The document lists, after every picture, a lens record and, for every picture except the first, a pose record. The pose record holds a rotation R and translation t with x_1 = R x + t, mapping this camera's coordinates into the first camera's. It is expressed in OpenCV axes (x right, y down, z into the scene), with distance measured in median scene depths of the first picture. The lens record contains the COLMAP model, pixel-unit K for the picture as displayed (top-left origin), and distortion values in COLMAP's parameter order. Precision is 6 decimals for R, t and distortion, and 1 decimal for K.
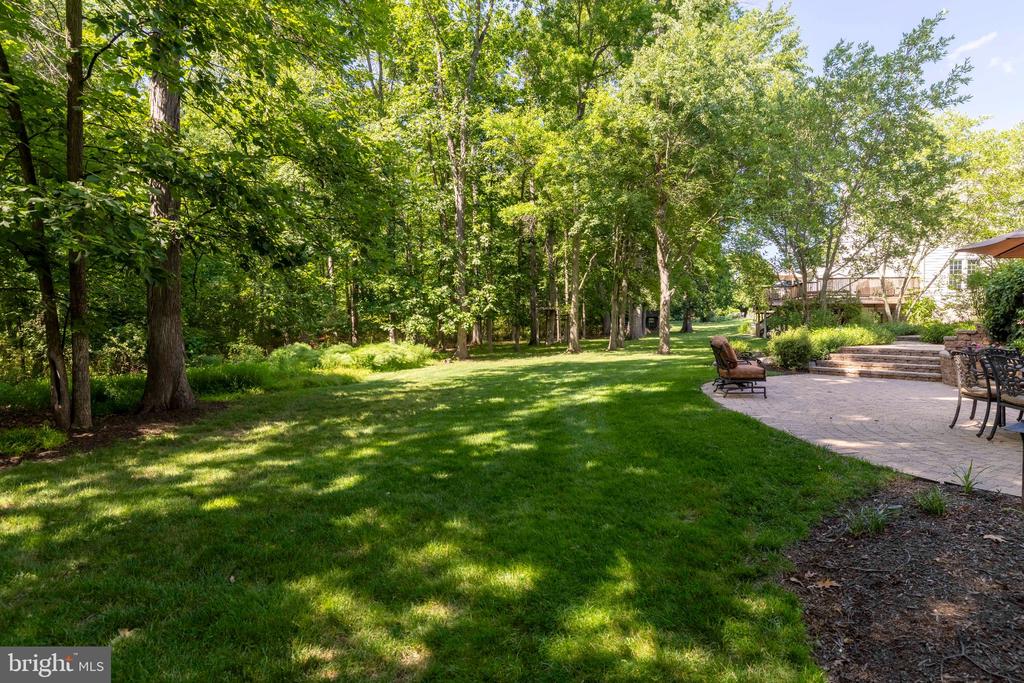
lens RADIAL K [[542.0, 0, 508.5], [0, 542.0, 322.4], [0, 0, 1]] dist [0.003447, 0.000283]
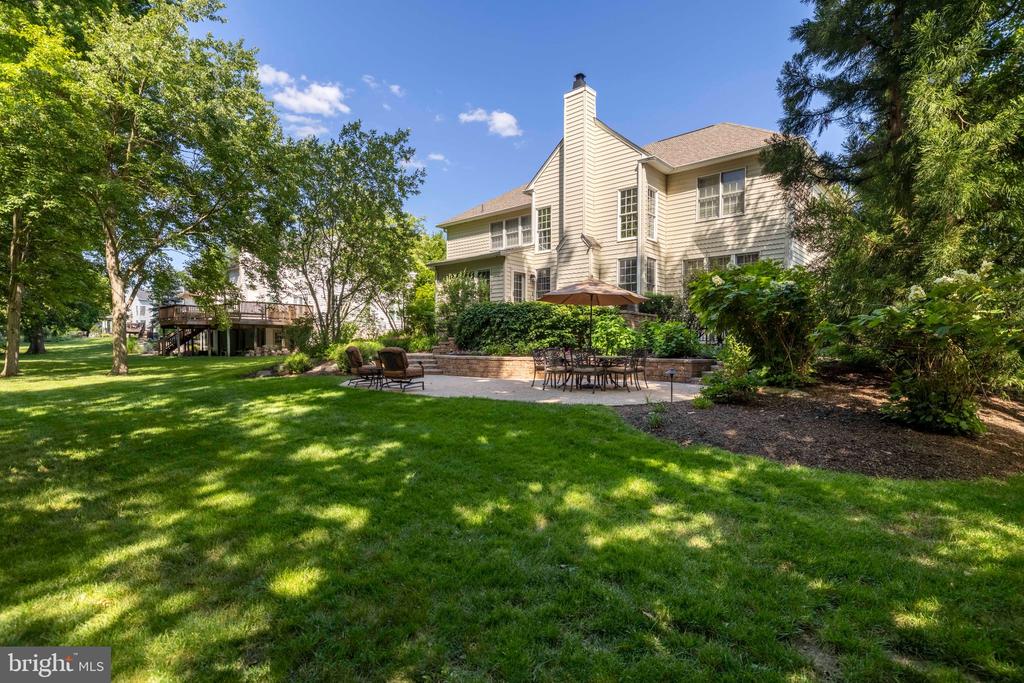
lens RADIAL K [[494.5, 0, 516.4], [0, 494.5, 362.9], [0, 0, 1]] dist [-0.005391, 0.000341]
pose [[0.391104, -0.037939, 0.919564, -0.226872], [0.001675, 0.999178, 0.040512, 0.008987], [-0.920345, -0.014304, 0.390846, 0.121024]]
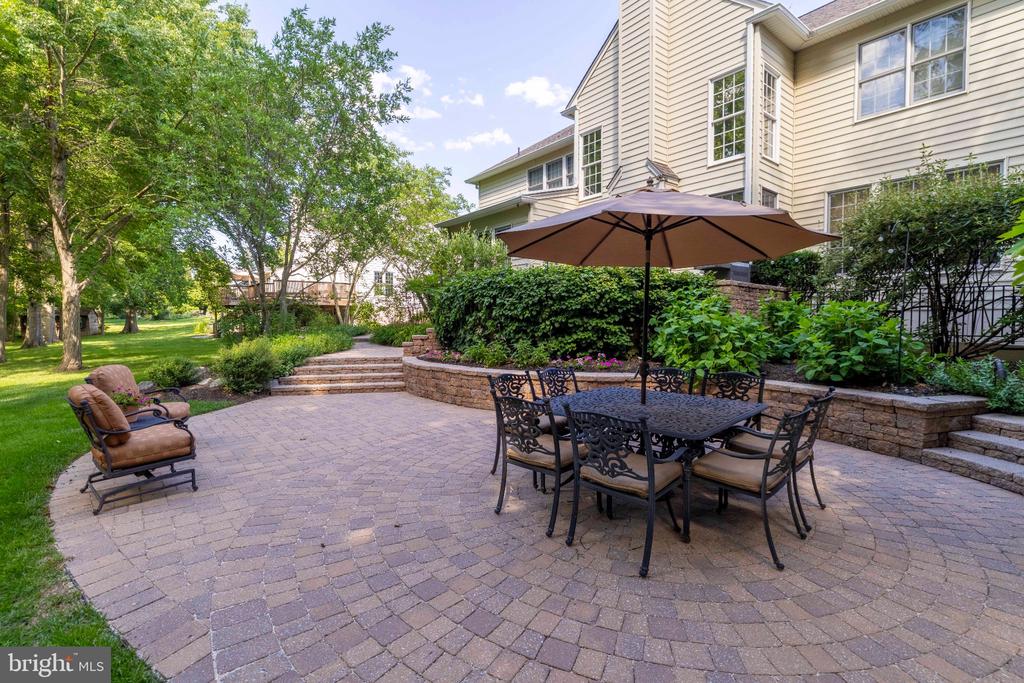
lens RADIAL K [[467.5, 0, 510.9], [0, 467.5, 332.0], [0, 0, 1]] dist [-0.000287, 0.000118]
pose [[0.550715, -0.031002, 0.834117, 0.107290], [0.007322, 0.999451, 0.032313, -0.010514], [-0.834661, -0.011688, 0.550640, 0.197514]]
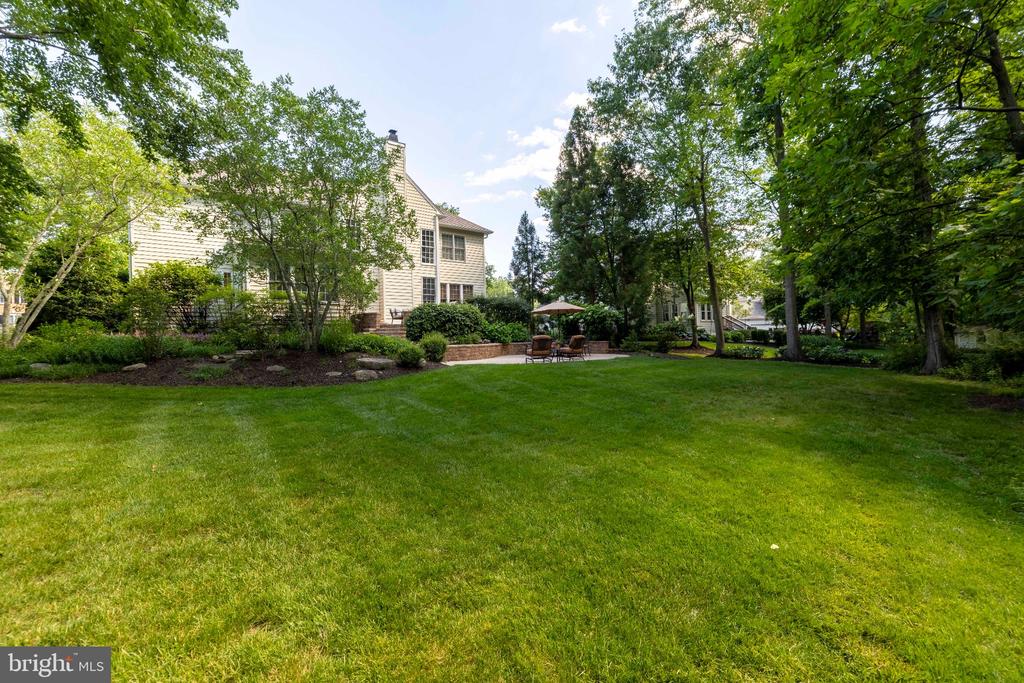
lens RADIAL K [[441.4, 0, 505.9], [0, 441.4, 339.7], [0, 0, 1]] dist [0.001022, 0.000114]
pose [[-0.826497, 0.012656, 0.562799, -0.138644], [0.022158, 0.999704, 0.010059, 0.011406], [-0.562505, 0.020784, -0.826533, 1.065005]]
